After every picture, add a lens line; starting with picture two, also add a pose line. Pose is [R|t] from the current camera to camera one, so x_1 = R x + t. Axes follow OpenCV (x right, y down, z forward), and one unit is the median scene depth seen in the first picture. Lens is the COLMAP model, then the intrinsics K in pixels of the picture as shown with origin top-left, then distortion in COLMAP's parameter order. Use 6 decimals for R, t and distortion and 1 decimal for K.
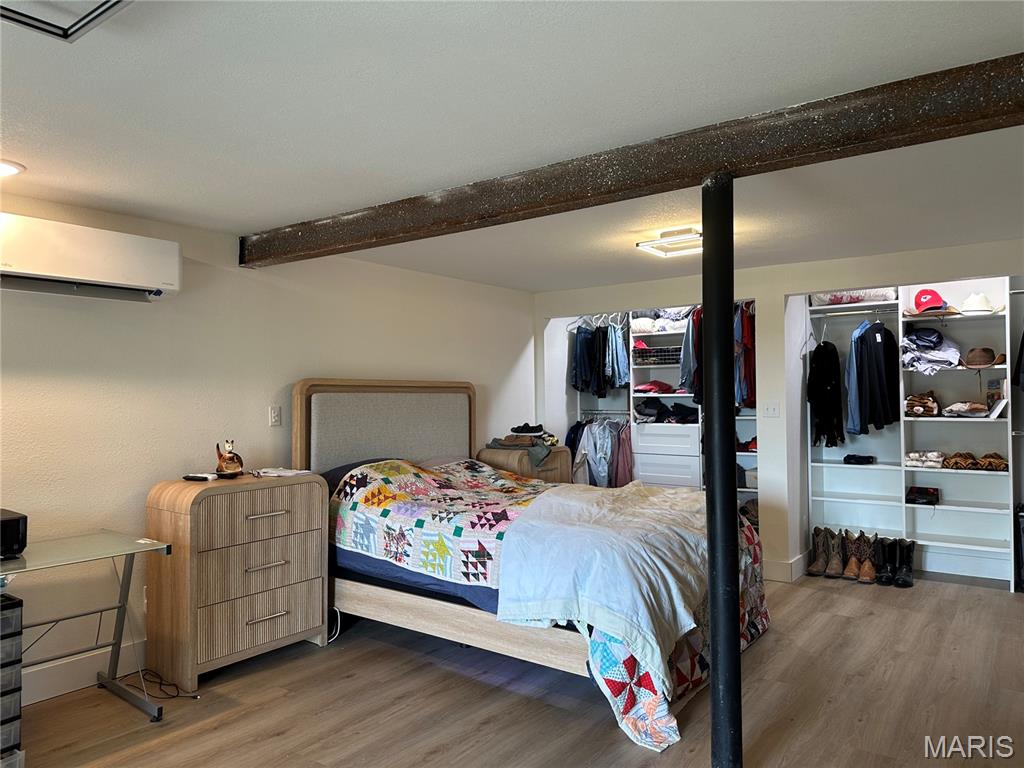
lens RADIAL K [[726.2, 0, 510.3], [0, 726.2, 379.1], [0, 0, 1]] dist [0.114749, -0.196659]
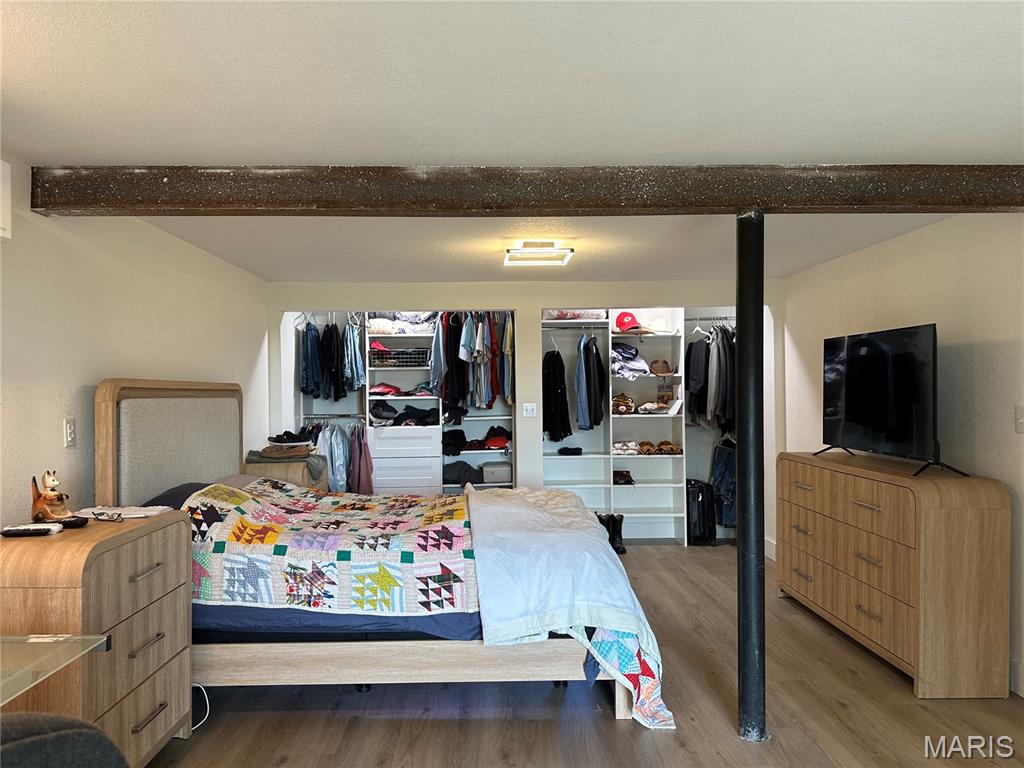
lens RADIAL K [[718.9, 0, 512.0], [0, 718.9, 384.0], [0, 0, 1]] dist [0.105821, -0.191423]
pose [[0.780109, 0.005823, 0.625617, -0.455384], [-0.009904, 0.999946, 0.003043, -0.002156], [-0.625566, -0.008570, 0.780125, 0.217627]]
